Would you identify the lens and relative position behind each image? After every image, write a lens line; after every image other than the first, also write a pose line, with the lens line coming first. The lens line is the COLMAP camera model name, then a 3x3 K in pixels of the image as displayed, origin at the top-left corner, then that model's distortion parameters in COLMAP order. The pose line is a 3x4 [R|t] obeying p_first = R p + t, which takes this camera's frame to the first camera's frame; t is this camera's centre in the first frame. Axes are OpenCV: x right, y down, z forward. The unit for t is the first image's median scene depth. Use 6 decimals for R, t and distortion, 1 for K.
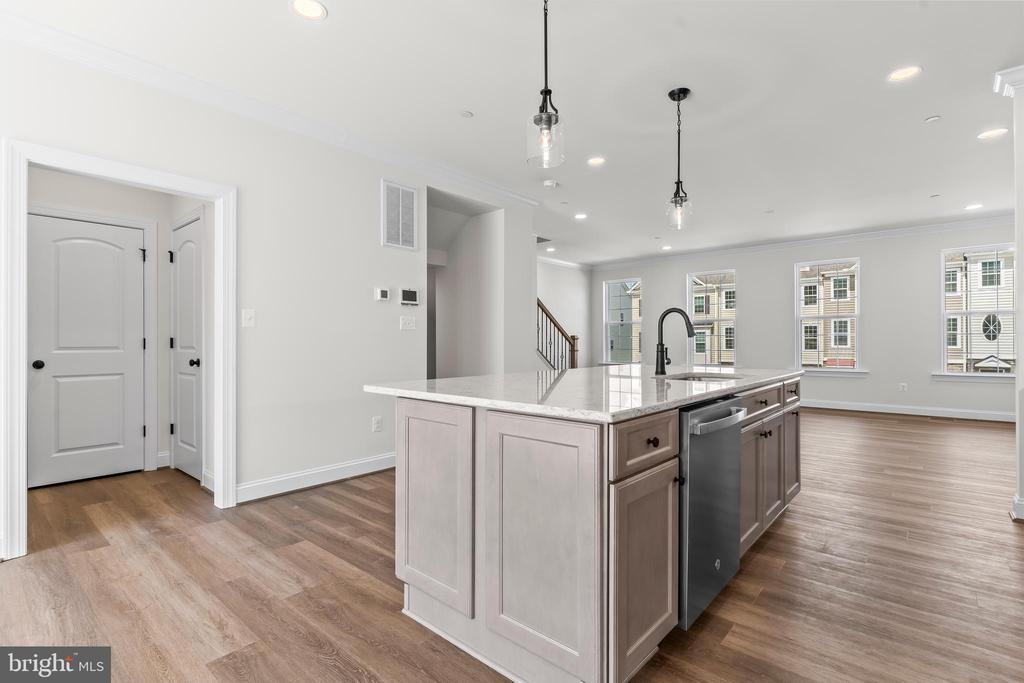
lens RADIAL K [[487.0, 0, 508.0], [0, 487.0, 339.8], [0, 0, 1]] dist [0.001132, 0.000760]
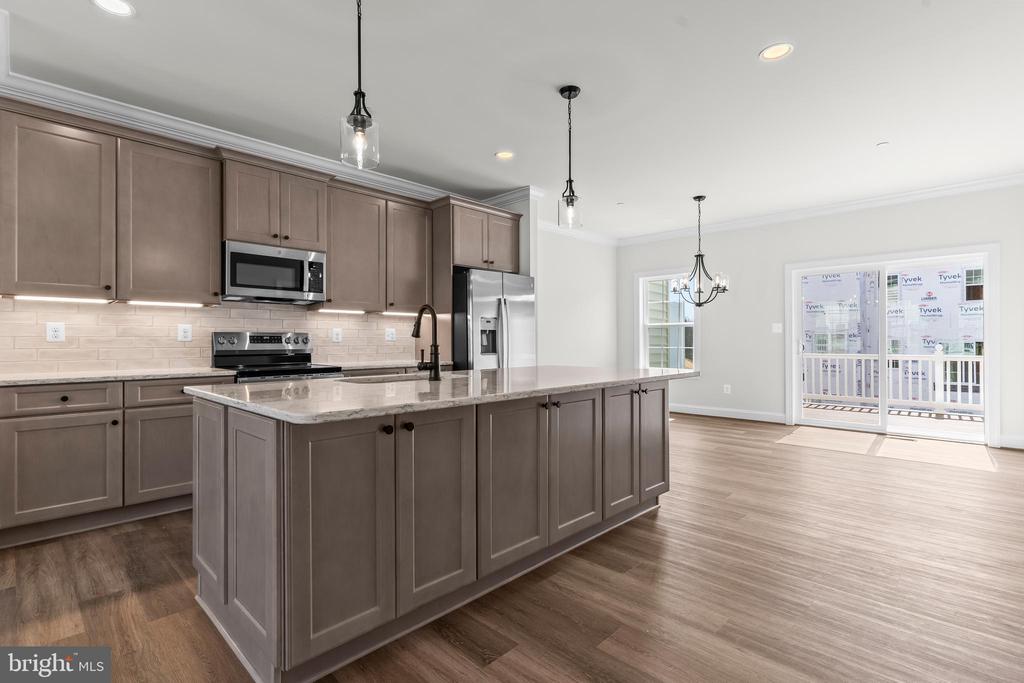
lens RADIAL K [[487.0, 0, 508.0], [0, 487.0, 339.8], [0, 0, 1]] dist [0.001132, 0.000760]
pose [[-0.998266, 0.004595, 0.058682, 0.089112], [0.004169, 0.999964, -0.007378, 0.003785], [-0.058714, -0.007120, -0.998249, 1.217394]]
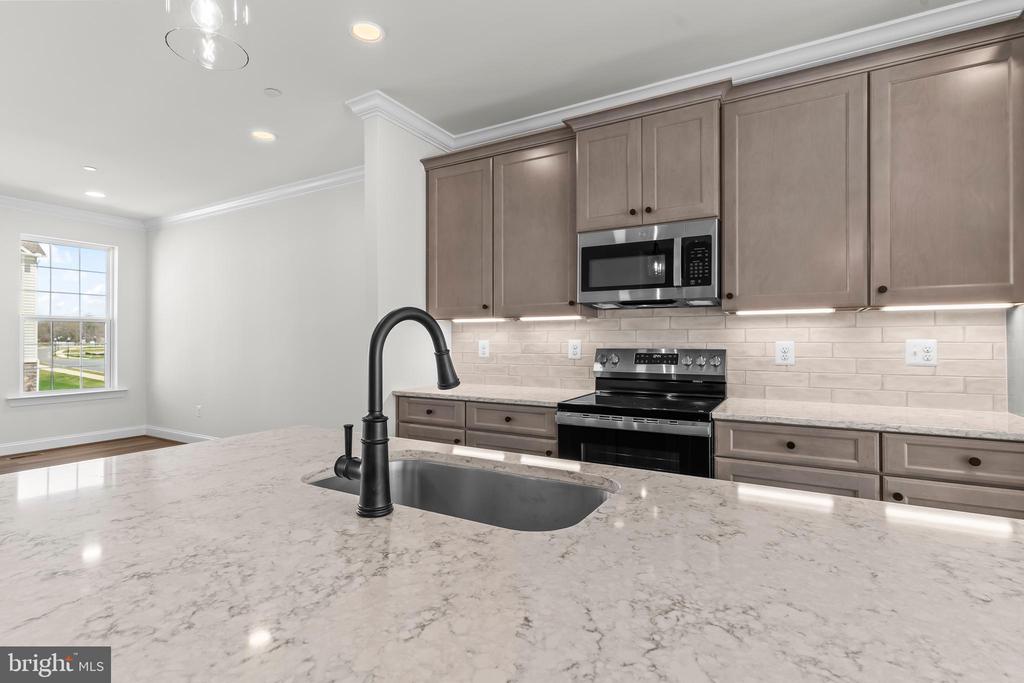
lens RADIAL K [[487.0, 0, 508.0], [0, 487.0, 339.8], [0, 0, 1]] dist [0.001132, 0.000760]
pose [[-0.191550, 0.005003, 0.981470, -0.009055], [-0.003670, 0.999976, -0.005814, -0.026886], [-0.981476, -0.004715, -0.191527, 0.644215]]
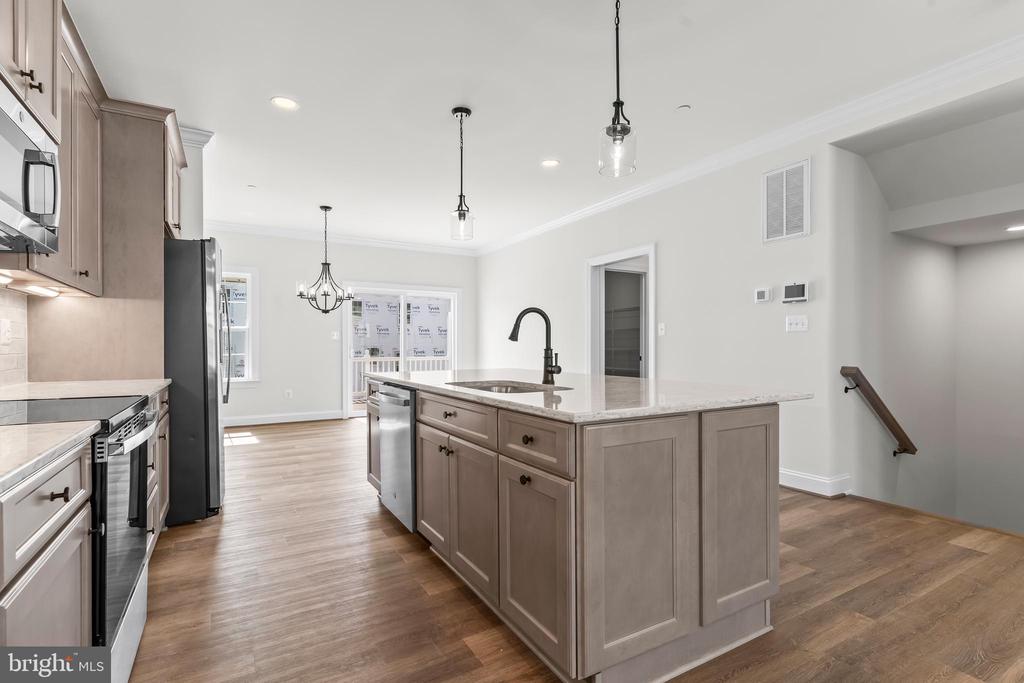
lens RADIAL K [[487.0, 0, 508.0], [0, 487.0, 339.8], [0, 0, 1]] dist [0.001132, 0.000760]
pose [[-0.317762, -0.010494, -0.948113, 0.767965], [0.006619, 0.999890, -0.013286, 0.002353], [0.948148, -0.010498, -0.317657, 0.796892]]
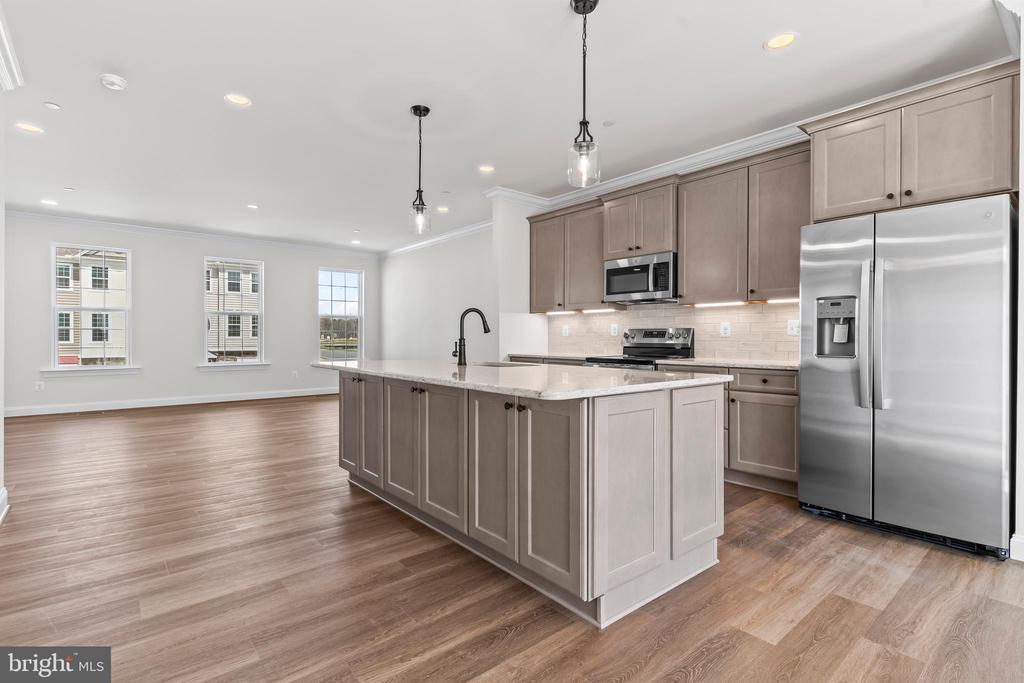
lens RADIAL K [[487.0, 0, 508.0], [0, 487.0, 339.8], [0, 0, 1]] dist [0.001132, 0.000760]
pose [[0.158483, -0.003464, 0.987356, -0.525566], [-0.006373, 0.999969, 0.004531, 0.003469], [-0.987341, -0.007011, 0.158456, 0.470094]]
